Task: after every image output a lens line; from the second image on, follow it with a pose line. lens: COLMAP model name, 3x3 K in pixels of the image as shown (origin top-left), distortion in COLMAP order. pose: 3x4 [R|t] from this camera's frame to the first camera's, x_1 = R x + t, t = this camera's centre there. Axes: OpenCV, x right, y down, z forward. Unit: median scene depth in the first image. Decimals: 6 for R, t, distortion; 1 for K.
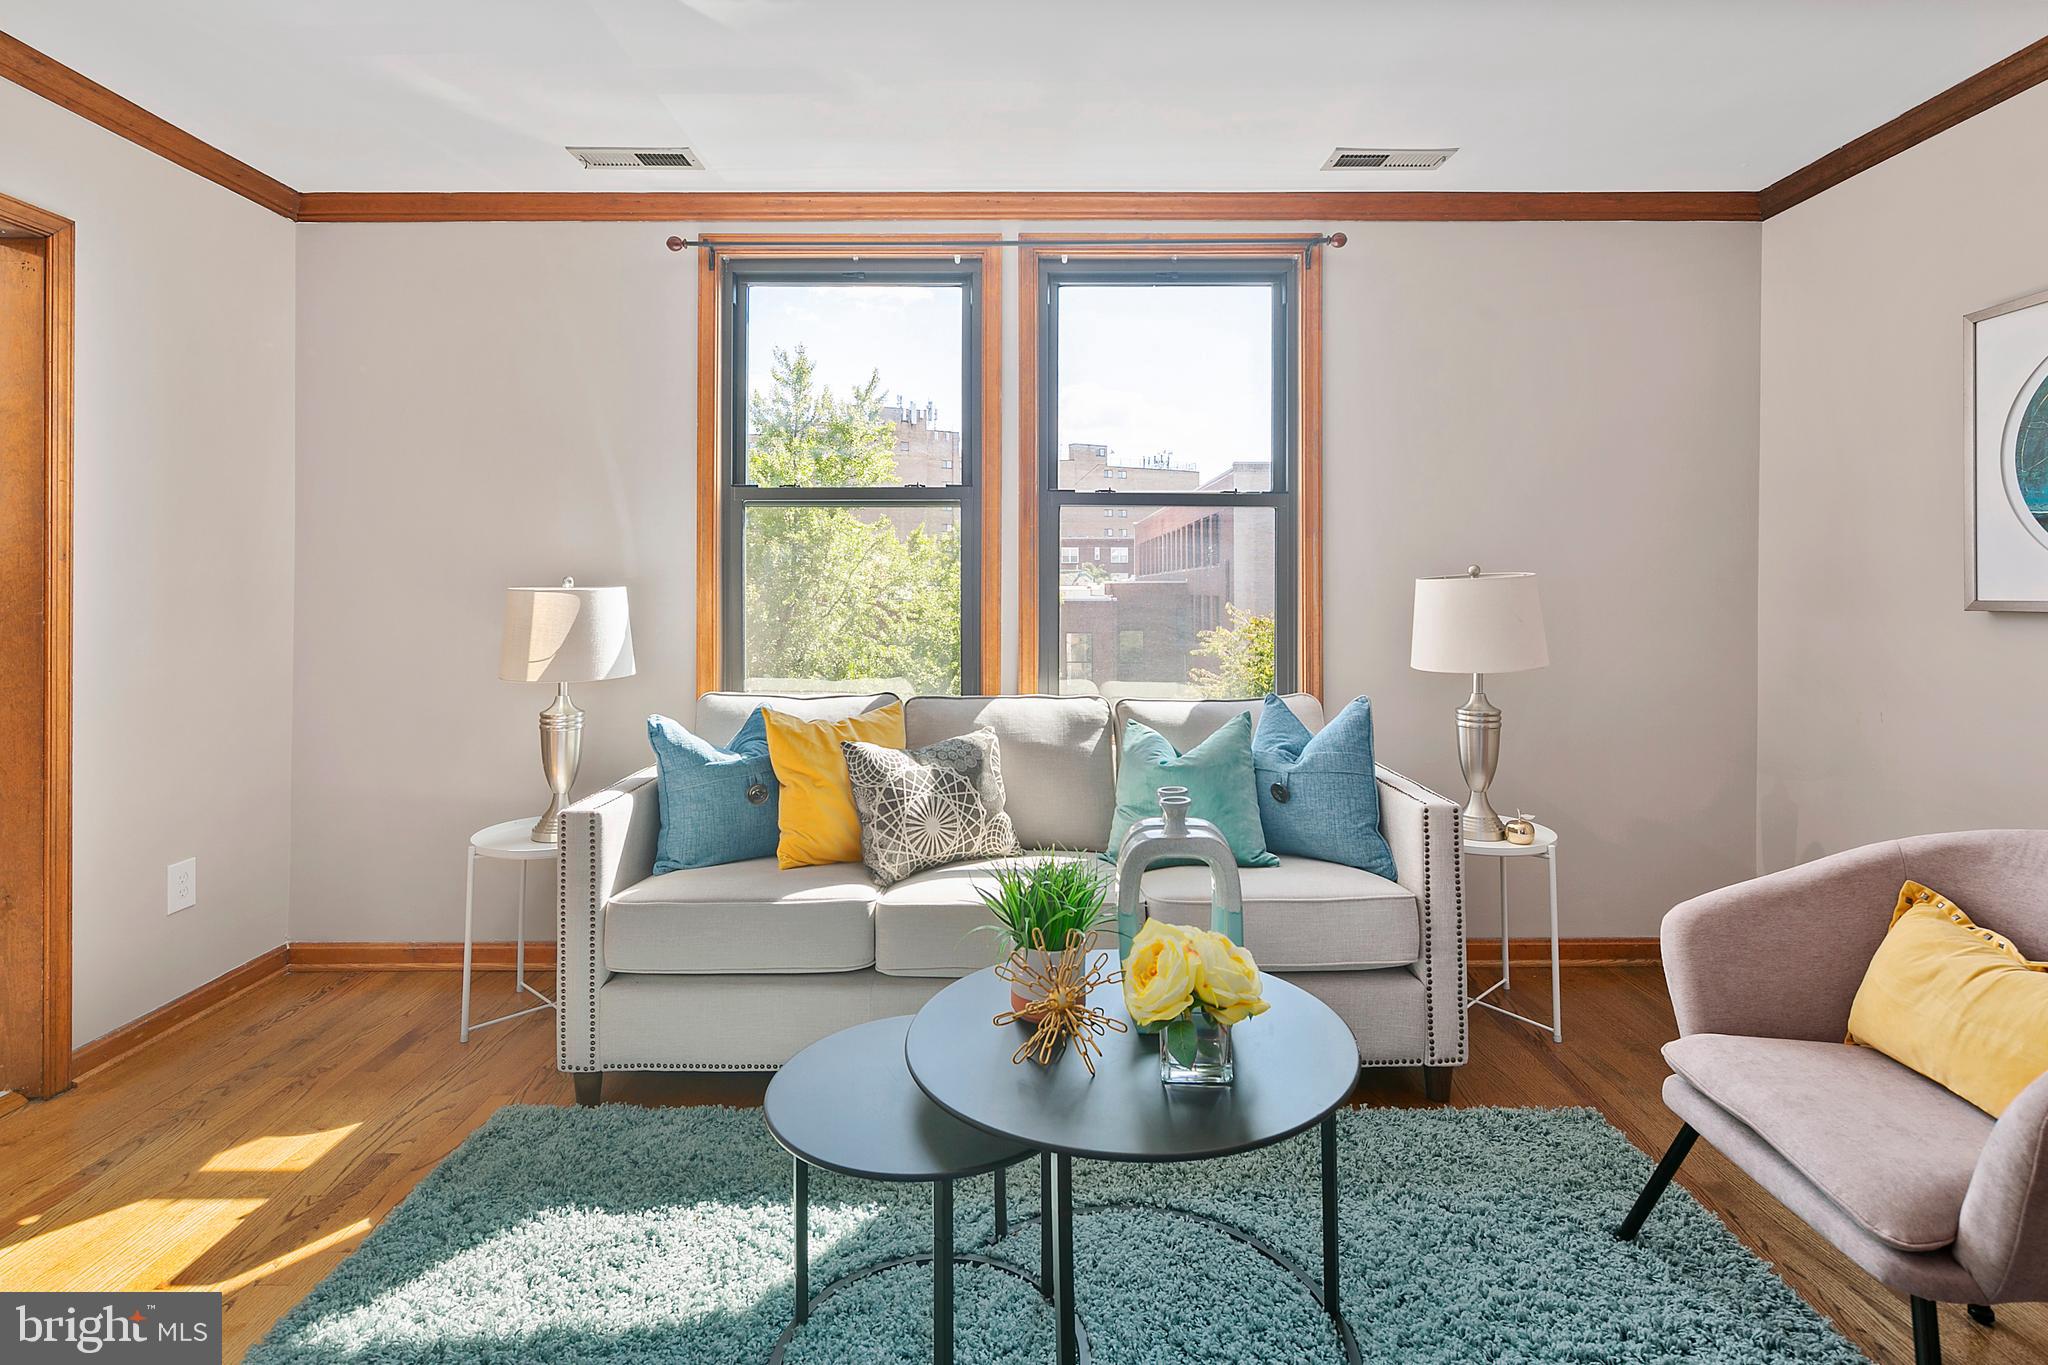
lens RADIAL K [[993.1, 0, 1039.1], [0, 993.1, 583.1], [0, 0, 1]] dist [0.001800, -0.000246]
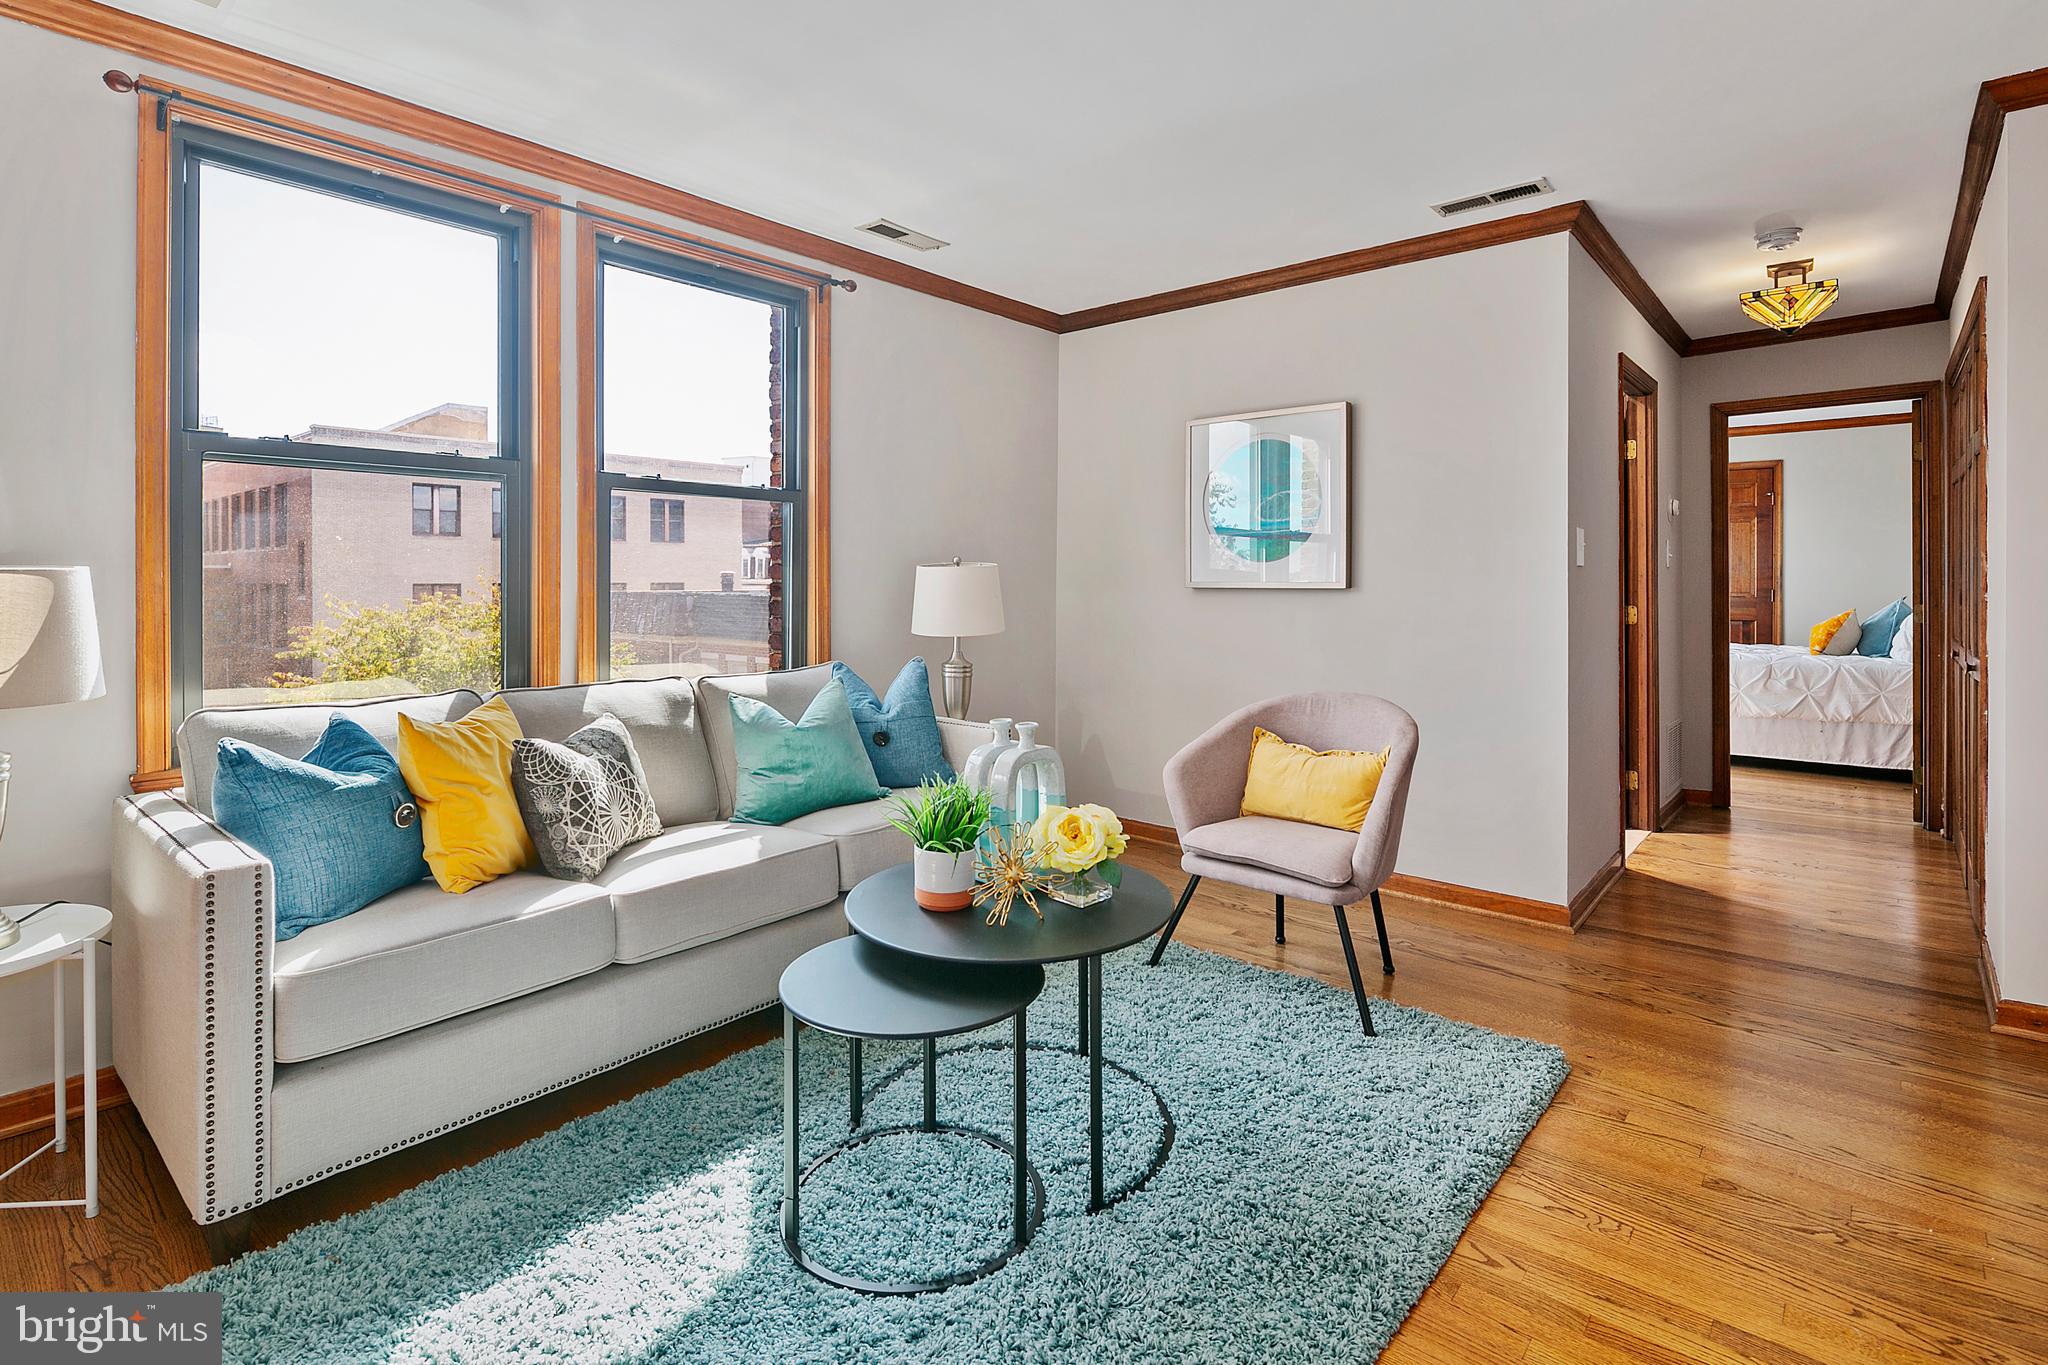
lens RADIAL K [[983.4, 0, 1020.2], [0, 983.4, 579.4], [0, 0, 1]] dist [-0.001523, -0.001263]
pose [[0.656033, 0.000803, 0.754732, -0.511556], [-0.007321, 0.999959, 0.005300, 0.004786], [-0.754697, -0.009003, 0.656012, 0.060477]]
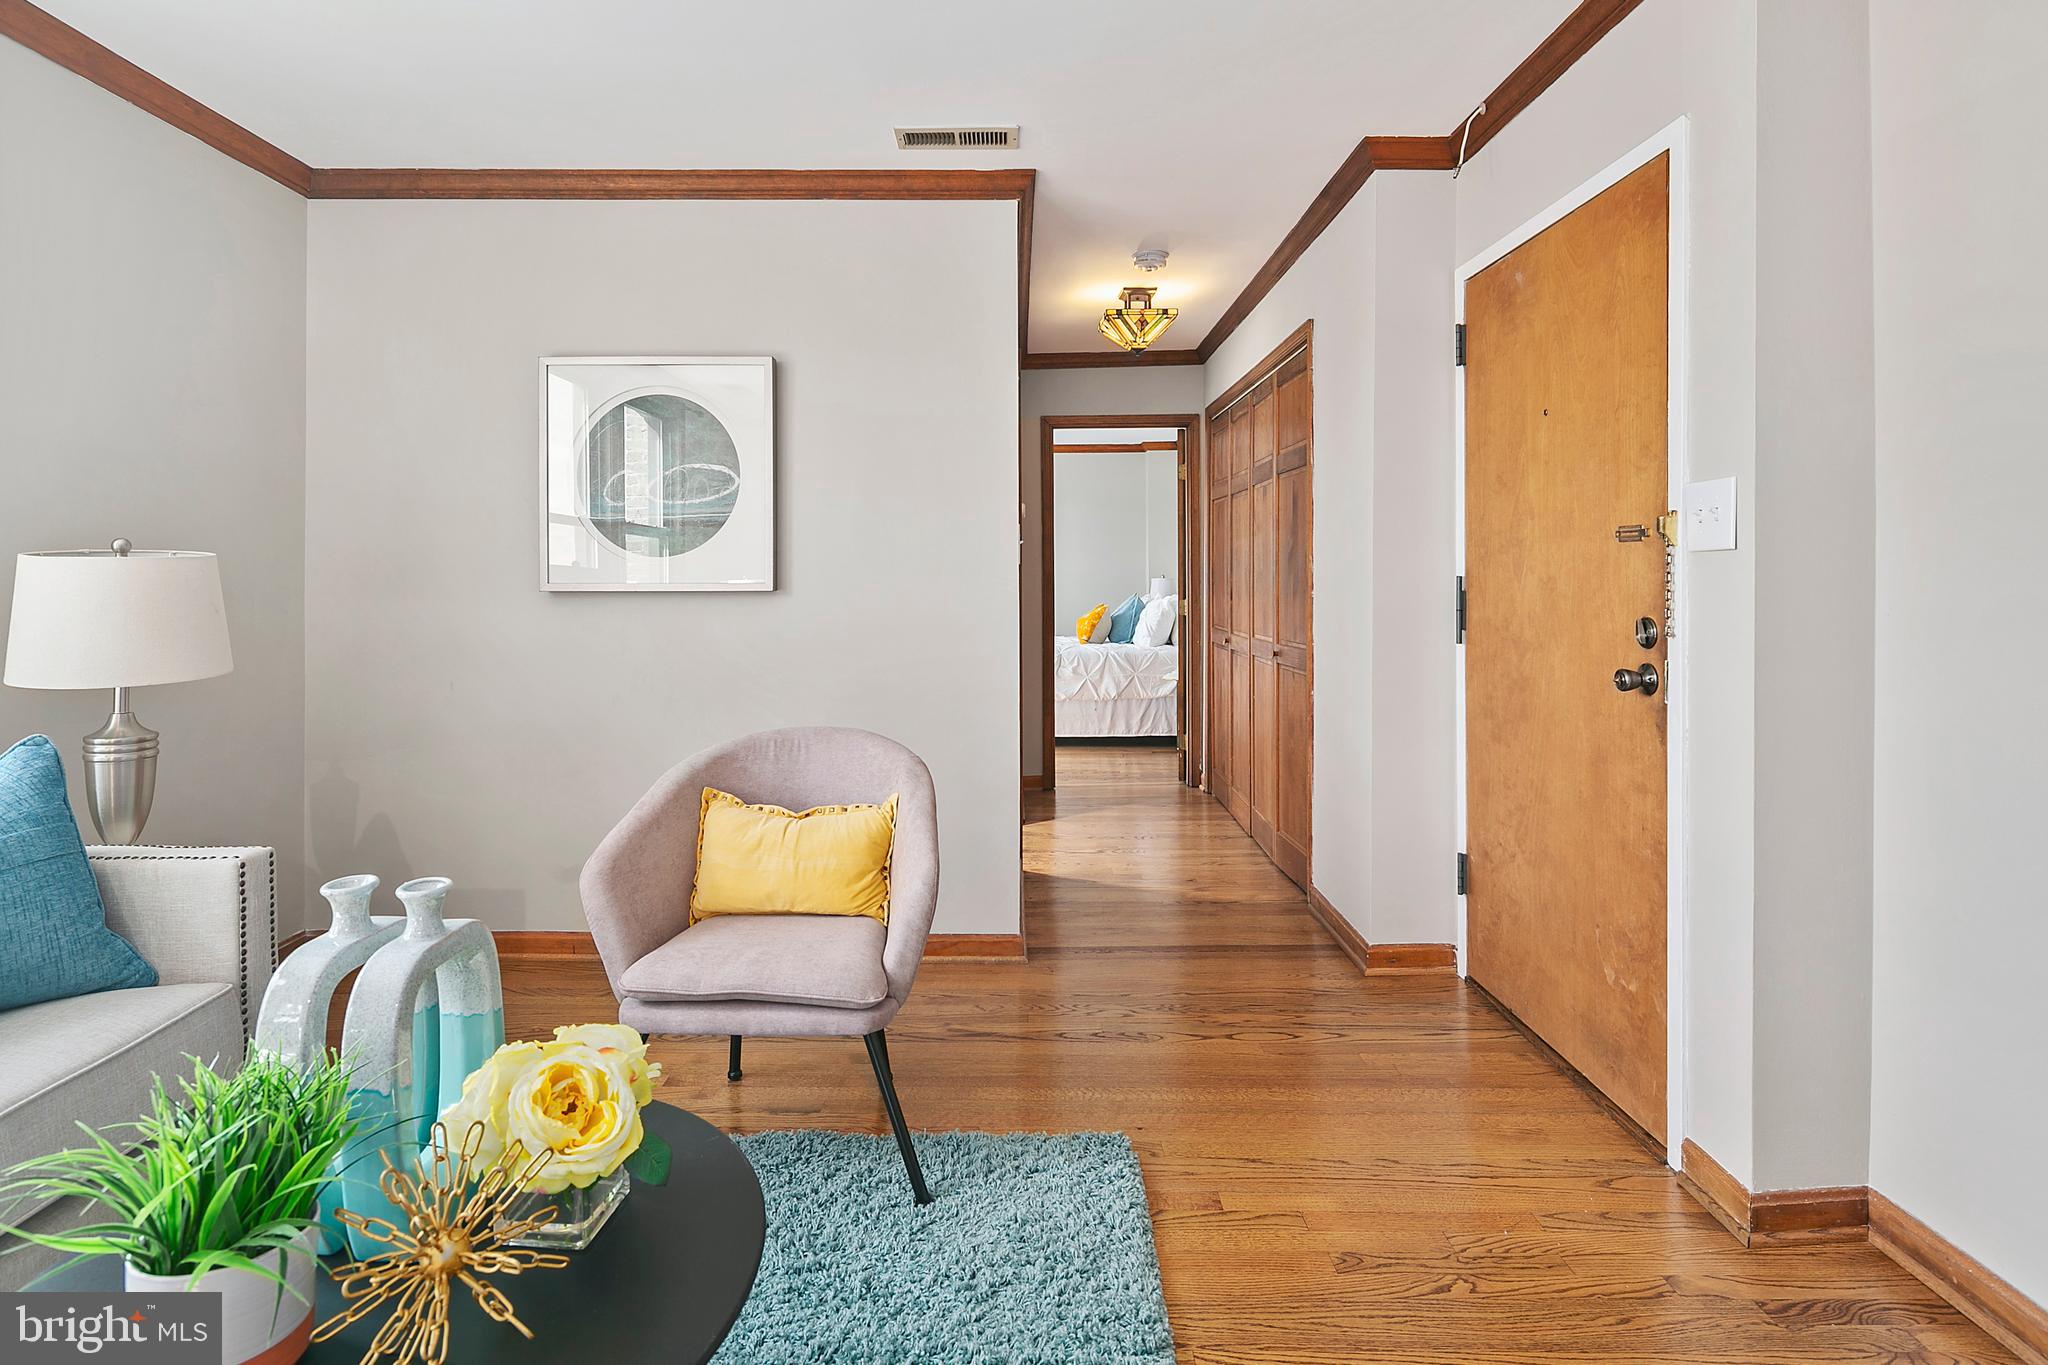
lens RADIAL K [[1009.9, 0, 1019.0], [0, 1009.9, 585.0], [0, 0, 1]] dist [0.004087, -0.000522]
pose [[0.005827, -0.005402, 0.999968, -0.302571], [-0.008140, 0.999952, 0.005450, 0.006528], [-0.999950, -0.008172, 0.005783, 0.336579]]
